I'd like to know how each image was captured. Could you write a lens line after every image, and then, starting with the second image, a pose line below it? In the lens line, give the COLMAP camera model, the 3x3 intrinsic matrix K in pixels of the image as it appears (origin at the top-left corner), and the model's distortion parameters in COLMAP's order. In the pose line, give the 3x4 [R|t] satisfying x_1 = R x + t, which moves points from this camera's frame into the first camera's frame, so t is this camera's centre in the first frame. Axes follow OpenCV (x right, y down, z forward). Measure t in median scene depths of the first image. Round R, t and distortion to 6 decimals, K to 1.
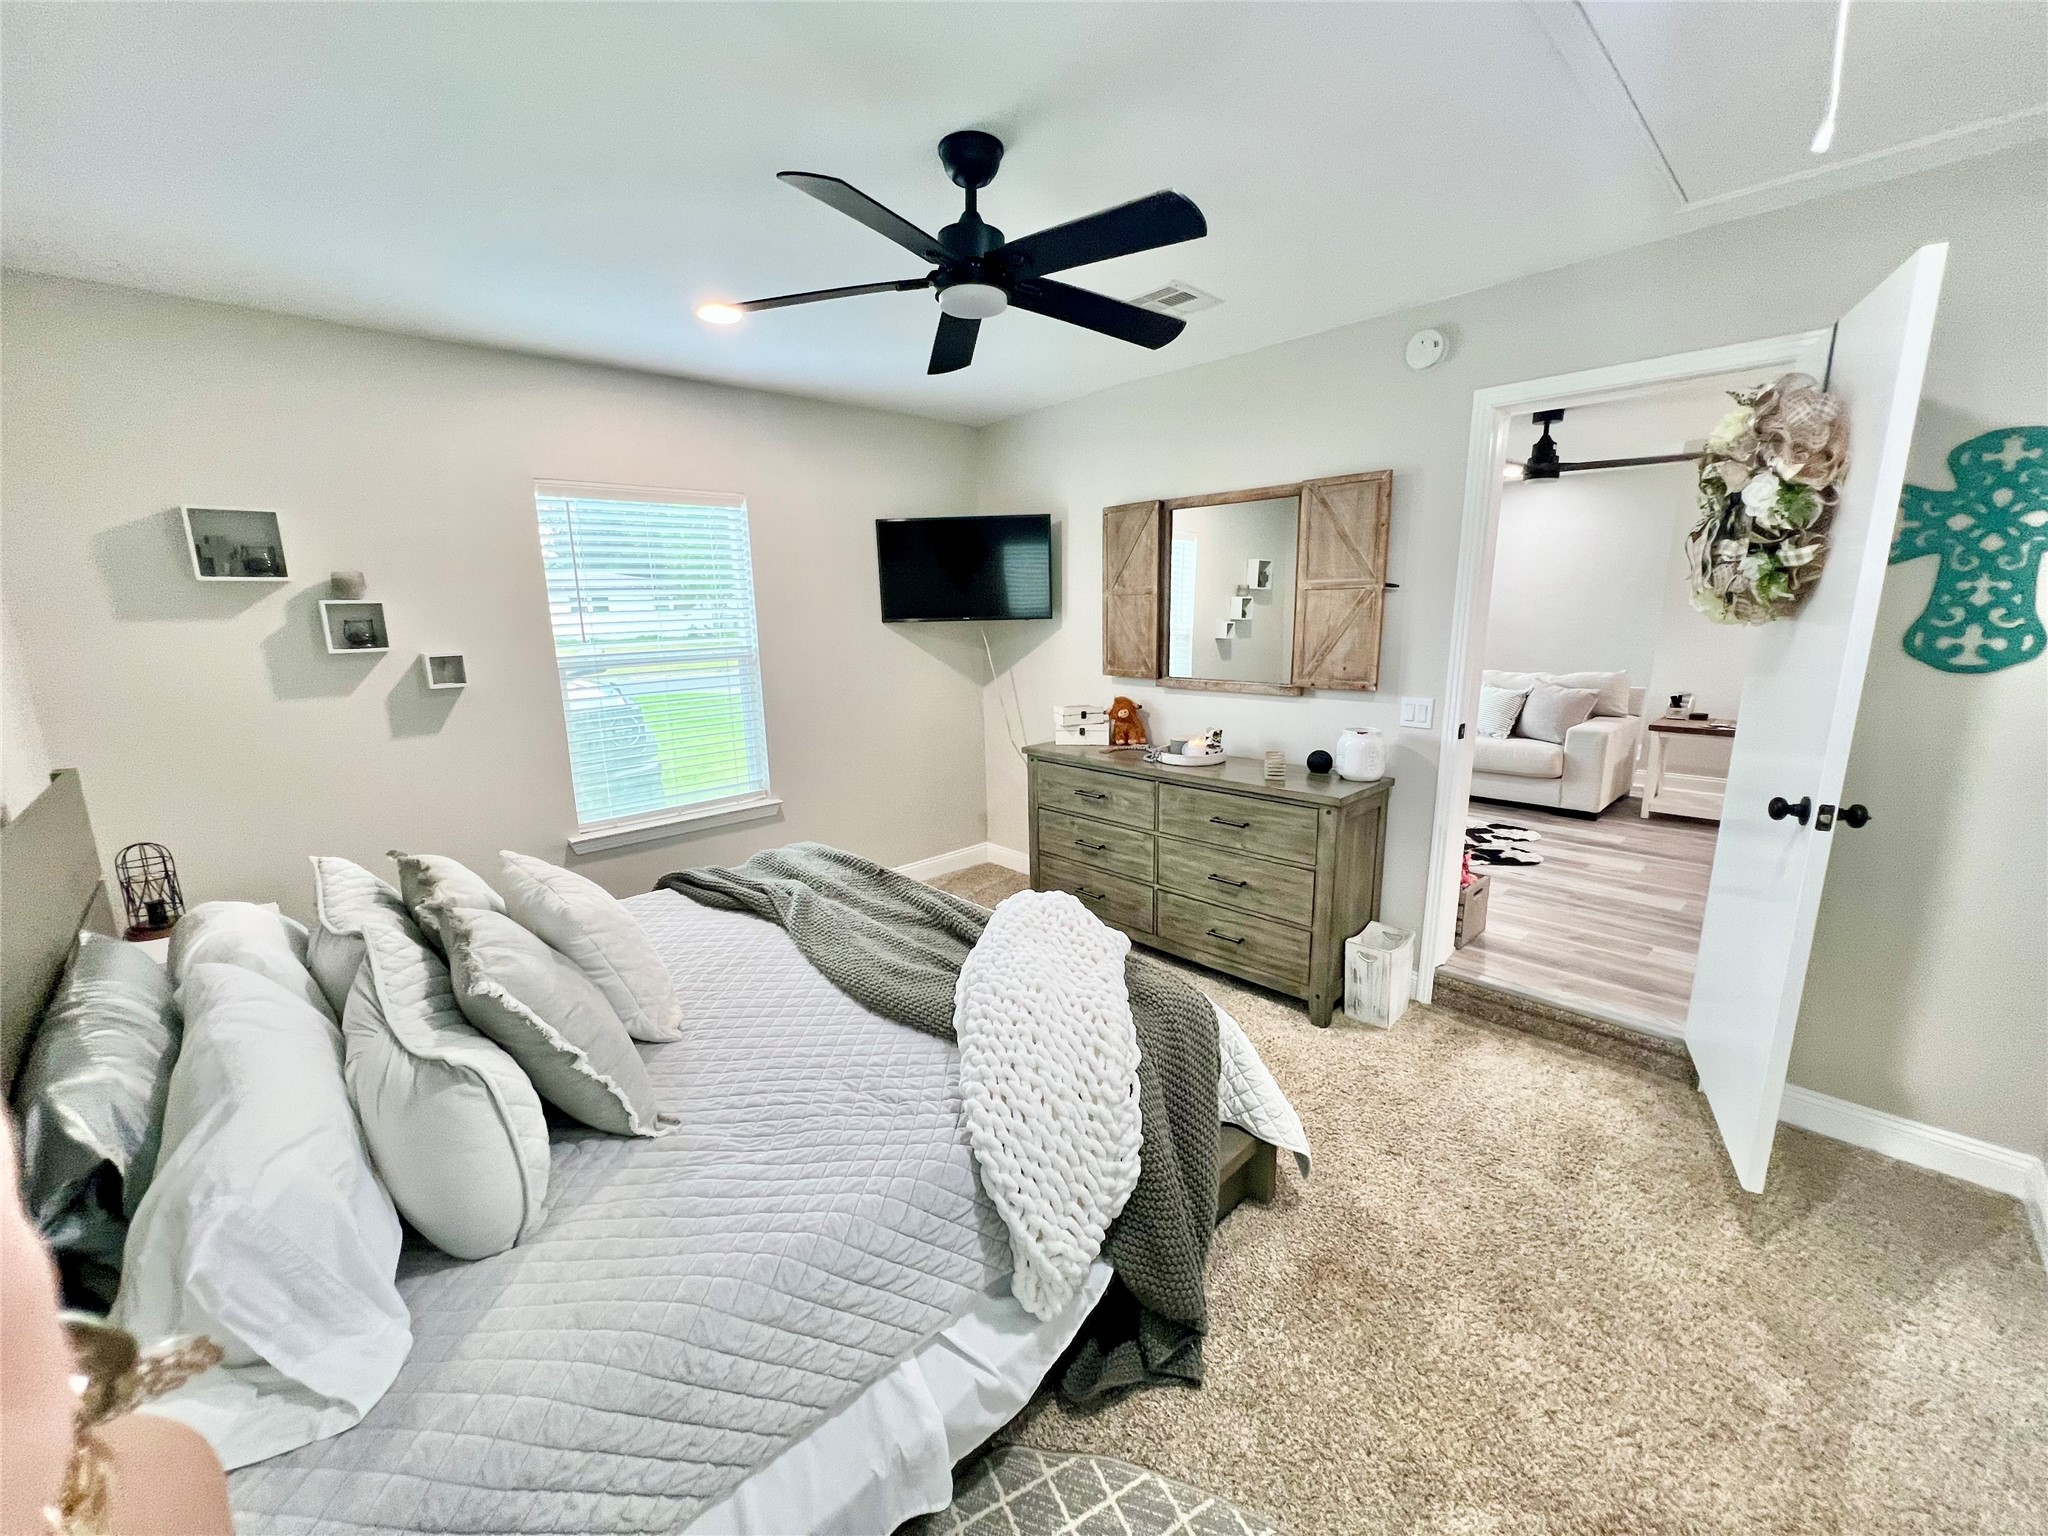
lens RADIAL K [[811.7, 0, 1023.2], [0, 811.7, 772.7], [0, 0, 1]] dist [-0.000188, -0.000021]
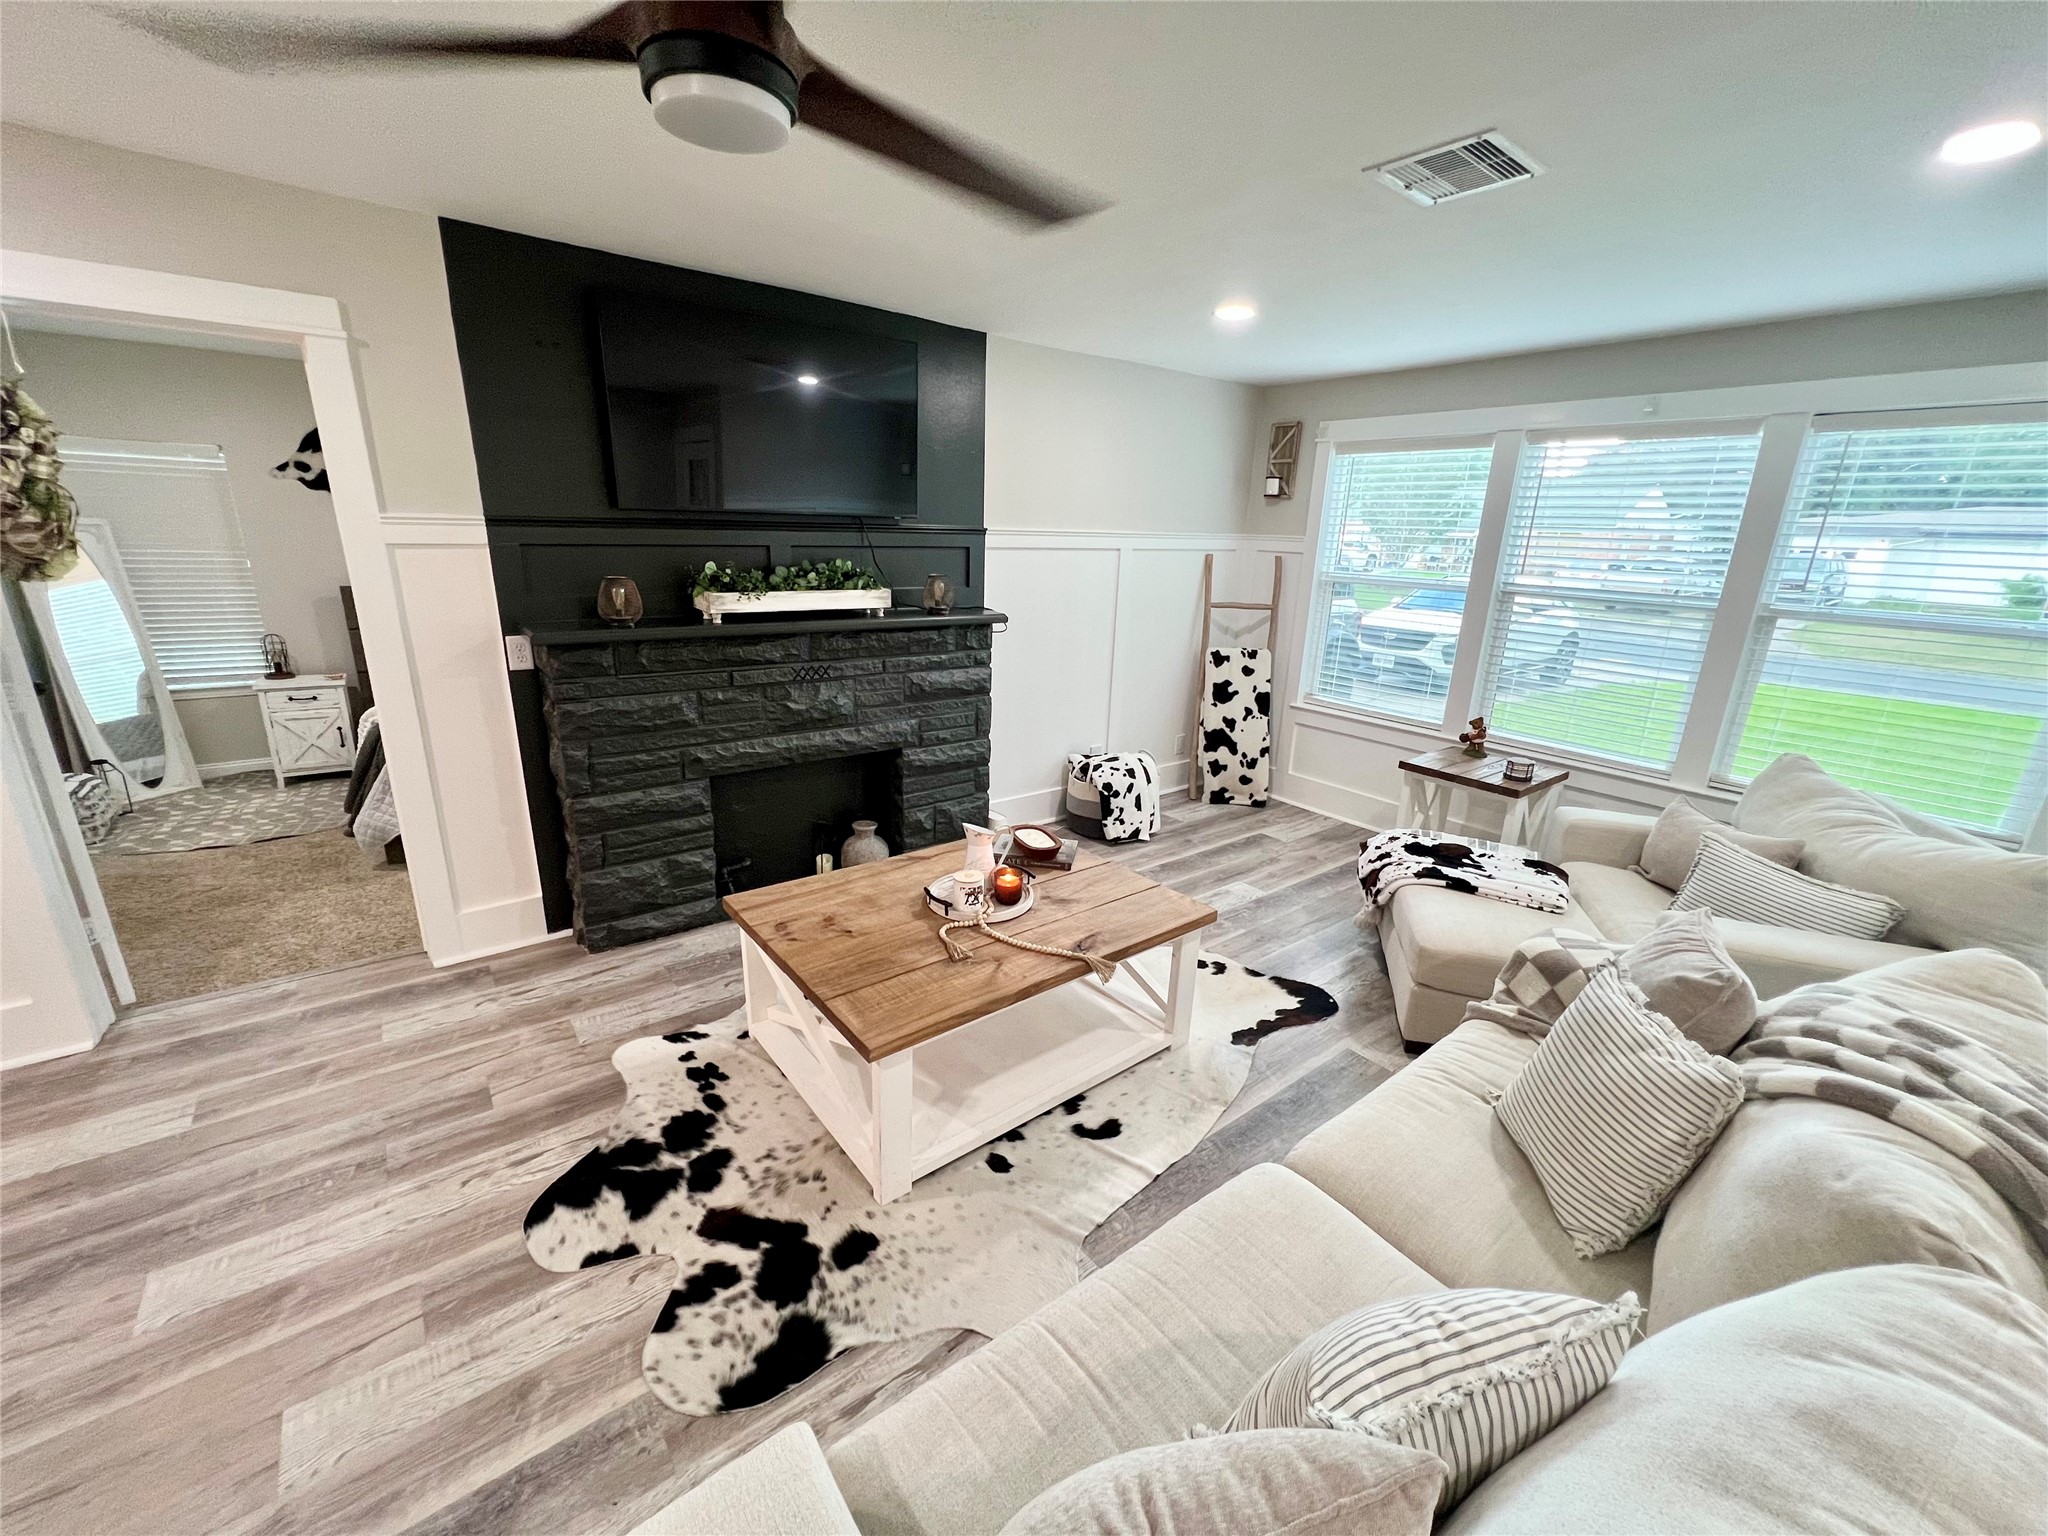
lens RADIAL K [[818.2, 0, 1026.4], [0, 818.2, 770.7], [0, 0, 1]] dist [-0.001360, -0.000404]
pose [[-0.097747, 0.299992, -0.948921, 0.891929], [-0.235159, 0.919524, 0.314922, -0.289559], [0.967029, 0.253930, -0.019335, 1.134716]]
